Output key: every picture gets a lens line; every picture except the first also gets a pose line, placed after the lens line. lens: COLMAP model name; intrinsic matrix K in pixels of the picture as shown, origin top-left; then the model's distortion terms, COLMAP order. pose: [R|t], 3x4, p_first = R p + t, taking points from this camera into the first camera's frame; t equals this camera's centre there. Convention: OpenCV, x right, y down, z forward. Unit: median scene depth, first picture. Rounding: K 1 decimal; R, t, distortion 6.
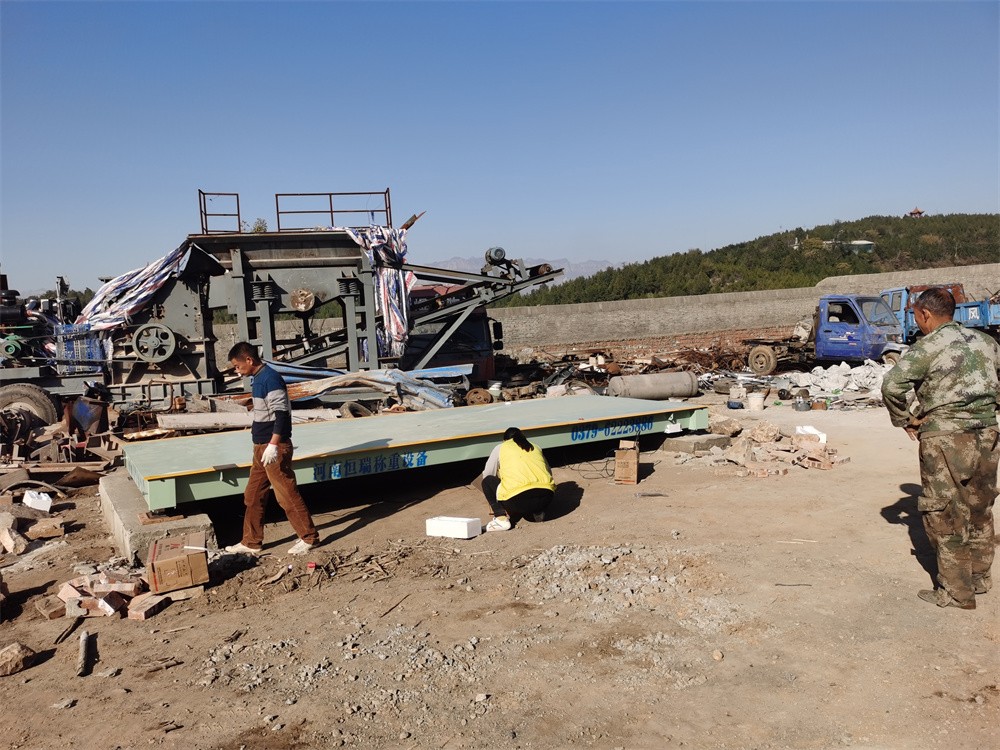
lens RADIAL K [[773.2, 0, 493.6], [0, 773.2, 372.5], [0, 0, 1]] dist [0.052515, -0.033814]
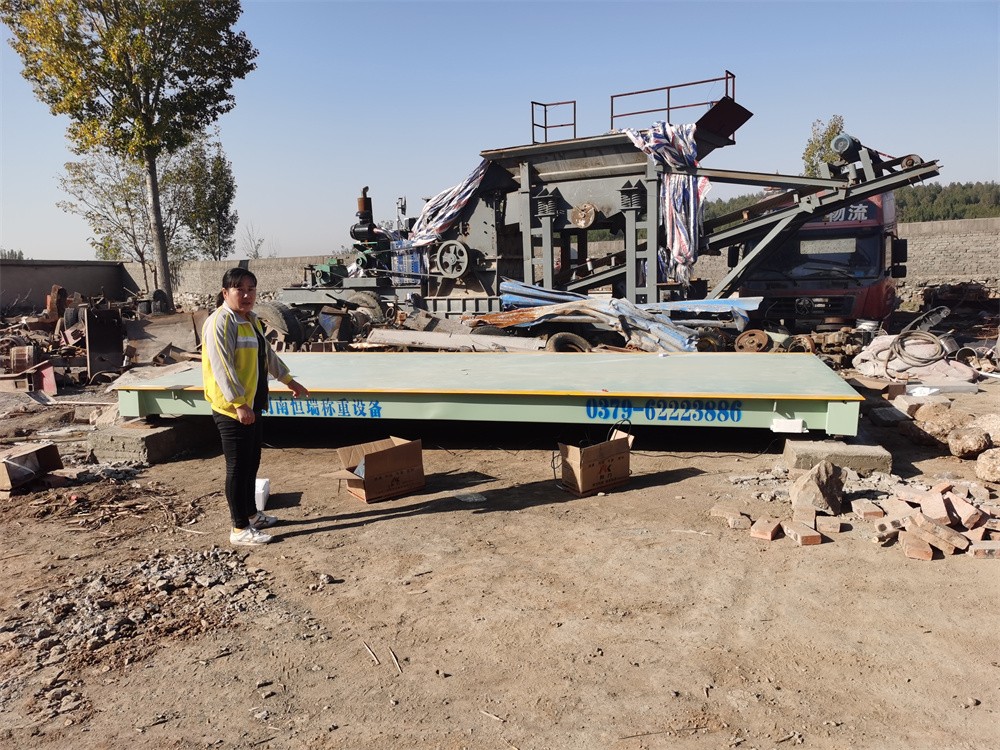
lens RADIAL K [[773.2, 0, 493.6], [0, 773.2, 372.5], [0, 0, 1]] dist [0.052515, -0.033814]
pose [[0.718112, 0.127924, -0.684069, 0.332465], [-0.048115, 0.989735, 0.134575, -0.029331], [0.694262, -0.063726, 0.716895, 0.269576]]
